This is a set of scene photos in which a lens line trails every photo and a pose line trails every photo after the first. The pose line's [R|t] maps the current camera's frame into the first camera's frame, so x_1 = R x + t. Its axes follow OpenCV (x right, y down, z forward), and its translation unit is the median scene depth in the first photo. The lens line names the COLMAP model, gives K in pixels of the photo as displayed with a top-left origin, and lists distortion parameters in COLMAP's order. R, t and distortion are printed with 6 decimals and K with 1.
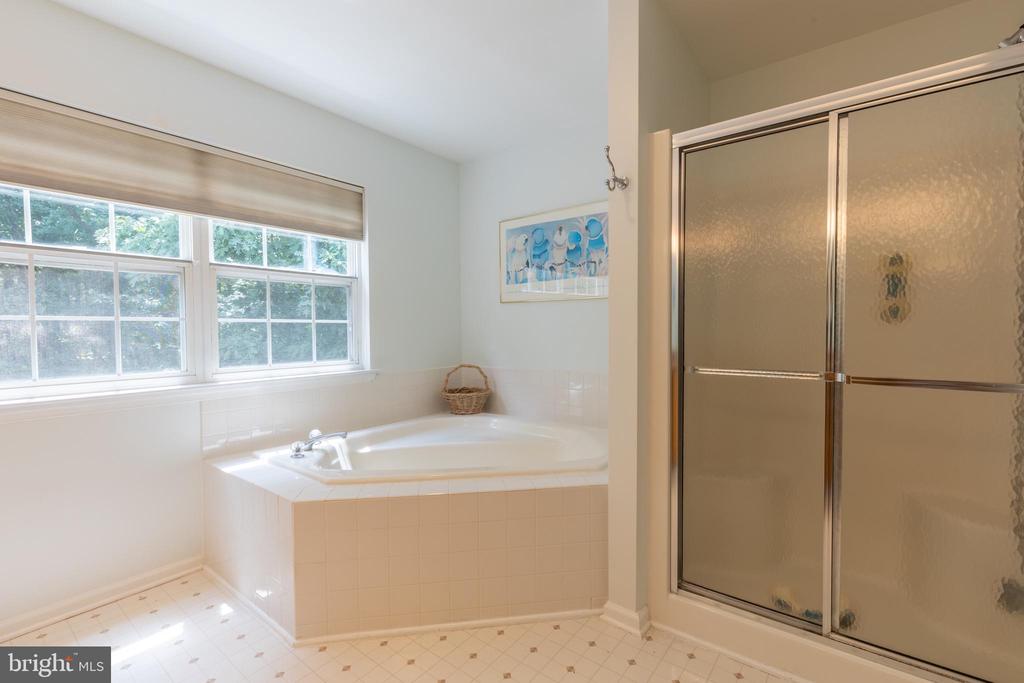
lens RADIAL K [[460.1, 0, 511.2], [0, 460.1, 340.8], [0, 0, 1]] dist [0.002033, 0.000257]
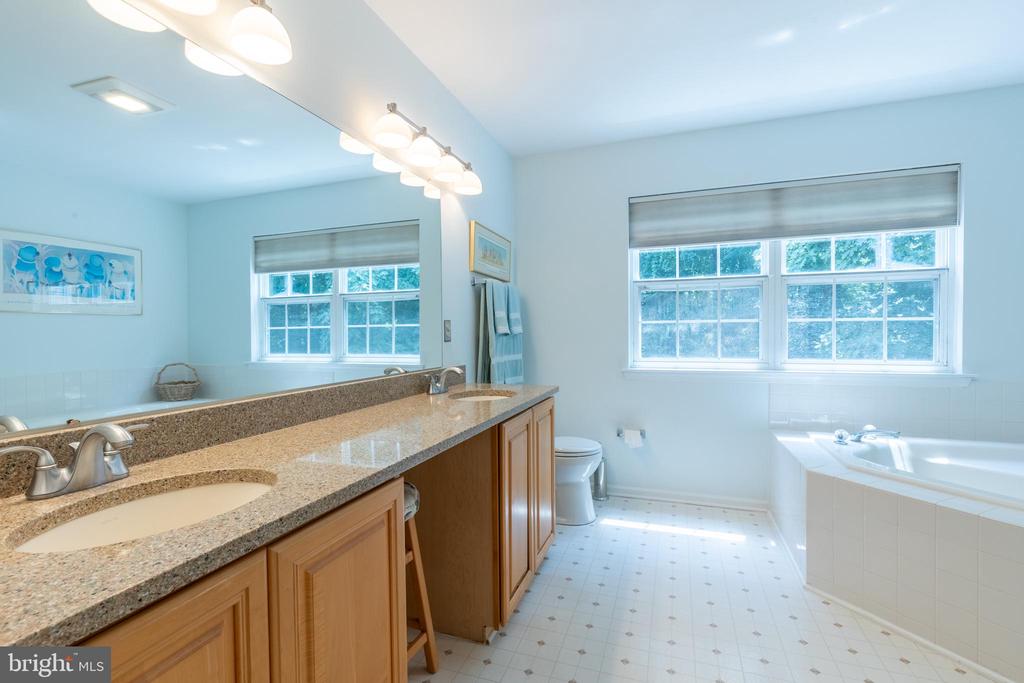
lens RADIAL K [[460.1, 0, 513.2], [0, 460.1, 340.1], [0, 0, 1]] dist [0.002033, 0.000257]
pose [[0.310060, 0.019675, -0.950513, 0.306679], [-0.018738, 0.999718, 0.014581, 0.003501], [0.950532, 0.013289, 0.310341, -0.082585]]
